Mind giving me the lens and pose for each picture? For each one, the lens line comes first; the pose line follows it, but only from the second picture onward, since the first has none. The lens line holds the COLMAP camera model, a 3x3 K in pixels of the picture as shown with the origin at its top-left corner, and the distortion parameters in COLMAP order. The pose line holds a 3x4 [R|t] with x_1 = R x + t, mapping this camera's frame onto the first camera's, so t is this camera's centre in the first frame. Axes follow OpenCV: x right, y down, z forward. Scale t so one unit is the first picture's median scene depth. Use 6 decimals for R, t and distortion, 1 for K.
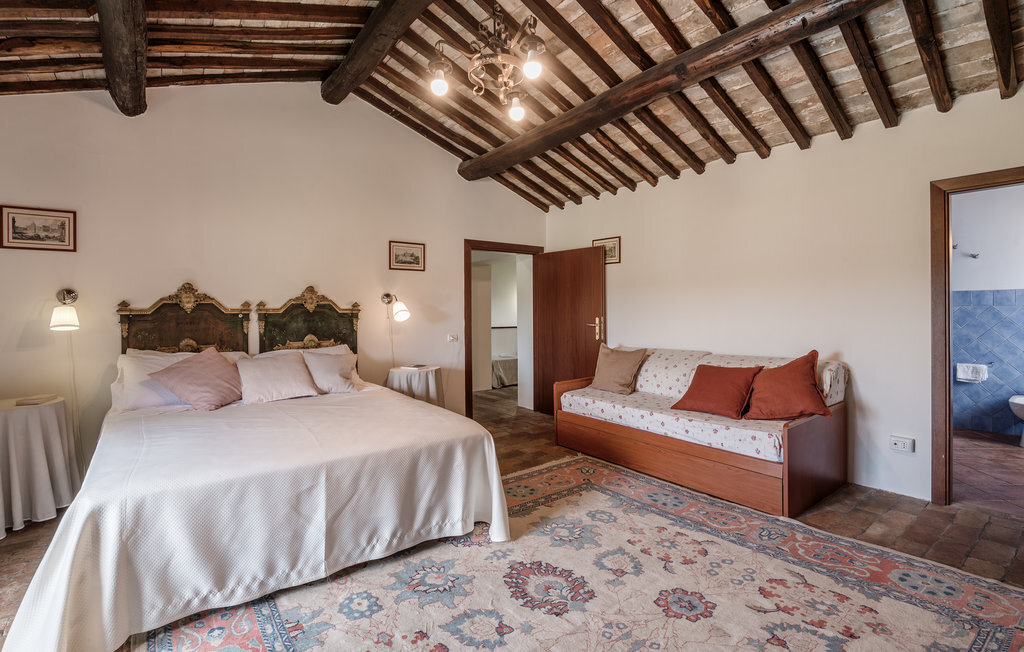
lens RADIAL K [[471.1, 0, 512.3], [0, 471.1, 311.8], [0, 0, 1]] dist [-0.000245, -0.000193]
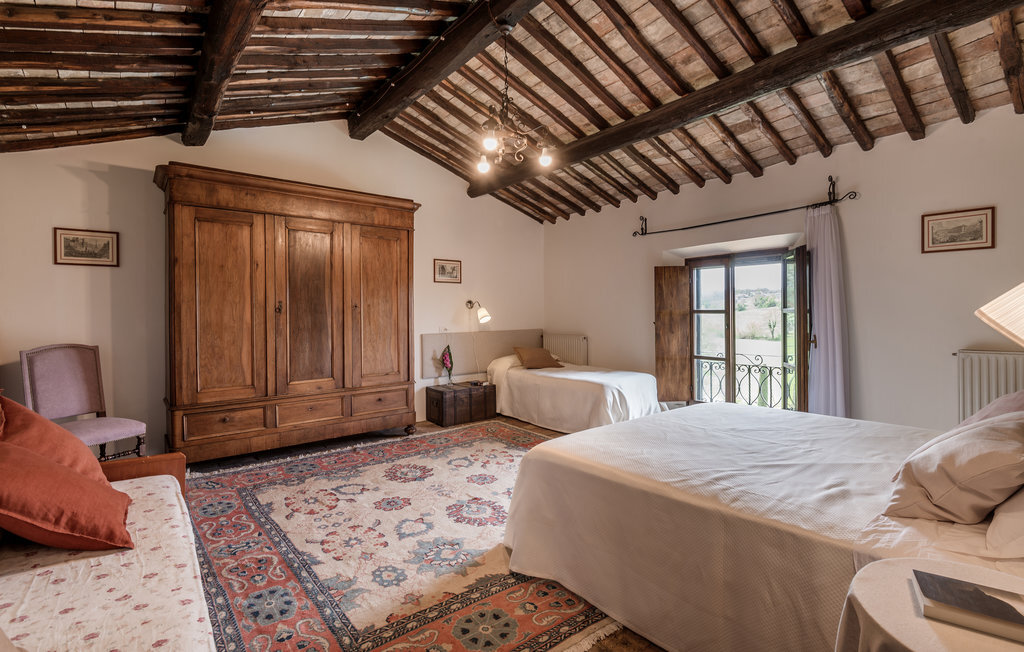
lens RADIAL K [[471.1, 0, 512.3], [0, 471.1, 311.8], [0, 0, 1]] dist [-0.000245, -0.000193]
pose [[-0.999701, 0.020893, -0.012728, -0.020752], [0.020826, 0.999769, 0.005381, -0.013674], [0.012838, 0.005114, -0.999905, 2.091106]]
